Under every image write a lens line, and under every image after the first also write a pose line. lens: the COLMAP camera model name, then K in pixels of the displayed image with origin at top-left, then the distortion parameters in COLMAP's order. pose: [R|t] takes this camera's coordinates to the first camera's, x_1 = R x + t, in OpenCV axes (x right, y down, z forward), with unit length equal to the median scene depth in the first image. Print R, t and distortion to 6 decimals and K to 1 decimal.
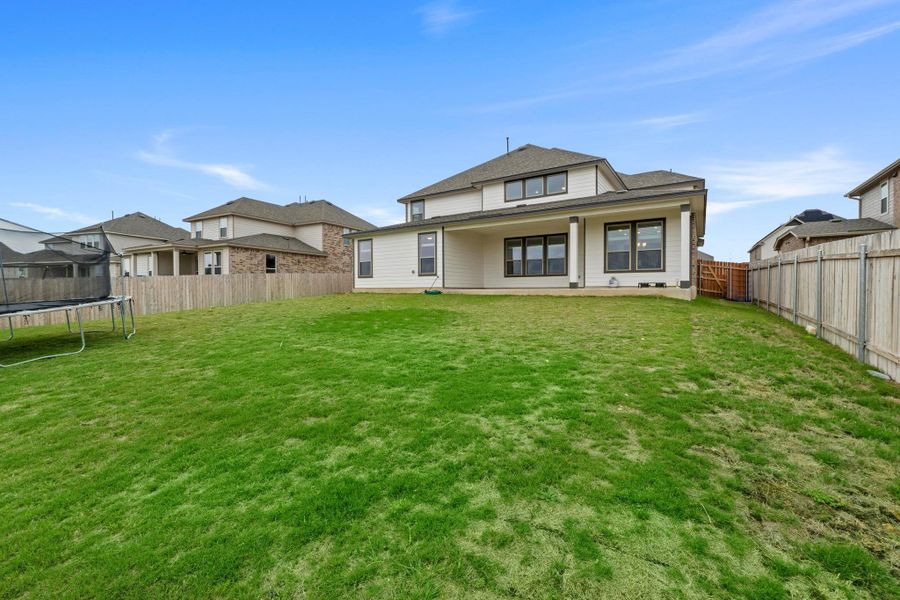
lens RADIAL K [[383.7, 0, 454.8], [0, 383.7, 299.2], [0, 0, 1]] dist [-0.004905, -0.000177]
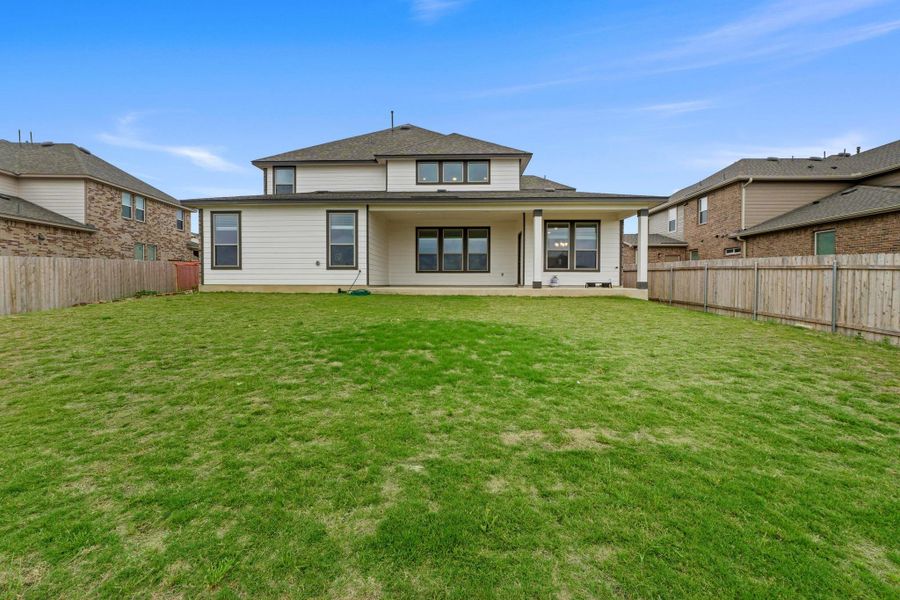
lens RADIAL K [[383.7, 0, 450.6], [0, 383.7, 292.6], [0, 0, 1]] dist [-0.004905, -0.000177]
pose [[0.855492, -0.005890, 0.517782, -0.253217], [0.005770, 0.999982, 0.001841, -0.015146], [-0.517783, 0.001413, 0.855511, 0.240822]]
